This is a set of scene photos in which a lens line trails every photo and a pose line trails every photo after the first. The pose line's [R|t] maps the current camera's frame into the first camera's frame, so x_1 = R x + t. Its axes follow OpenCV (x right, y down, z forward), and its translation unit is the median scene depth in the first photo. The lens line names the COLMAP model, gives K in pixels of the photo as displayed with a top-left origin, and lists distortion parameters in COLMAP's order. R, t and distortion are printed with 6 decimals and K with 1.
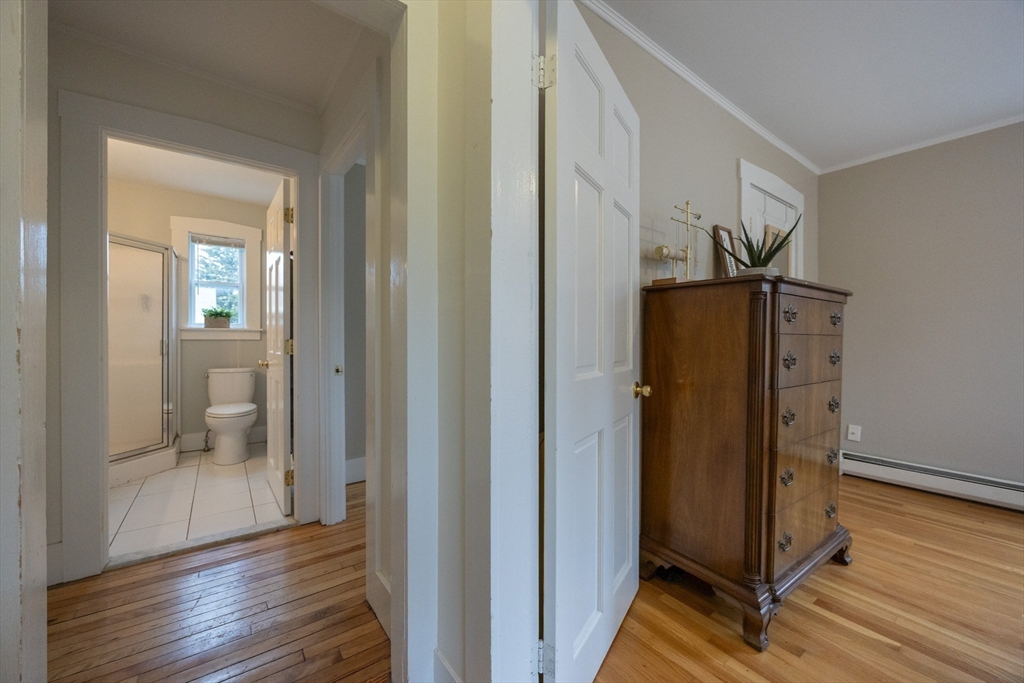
lens RADIAL K [[386.9, 0, 513.2], [0, 386.9, 340.2], [0, 0, 1]] dist [-0.000003, 0.000084]
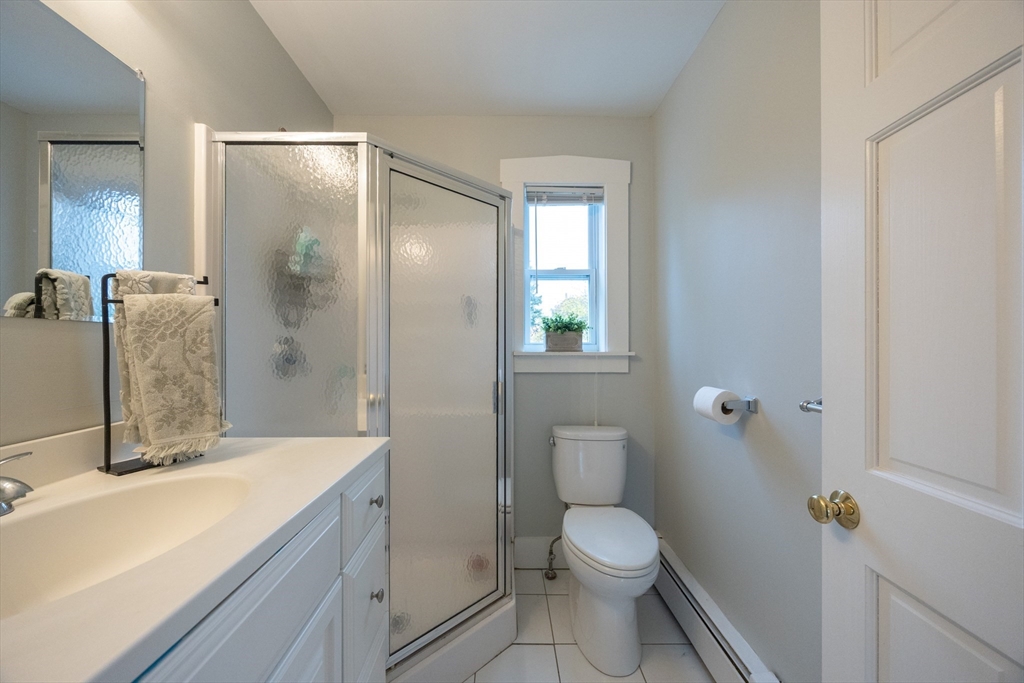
lens RADIAL K [[396.3, 0, 508.6], [0, 396.3, 345.9], [0, 0, 1]] dist [-0.000935, -0.000015]
pose [[0.804538, -0.006729, -0.593863, -0.496588], [0.002109, 0.999962, -0.008473, -0.035108], [0.593898, 0.005564, 0.804521, 0.503022]]
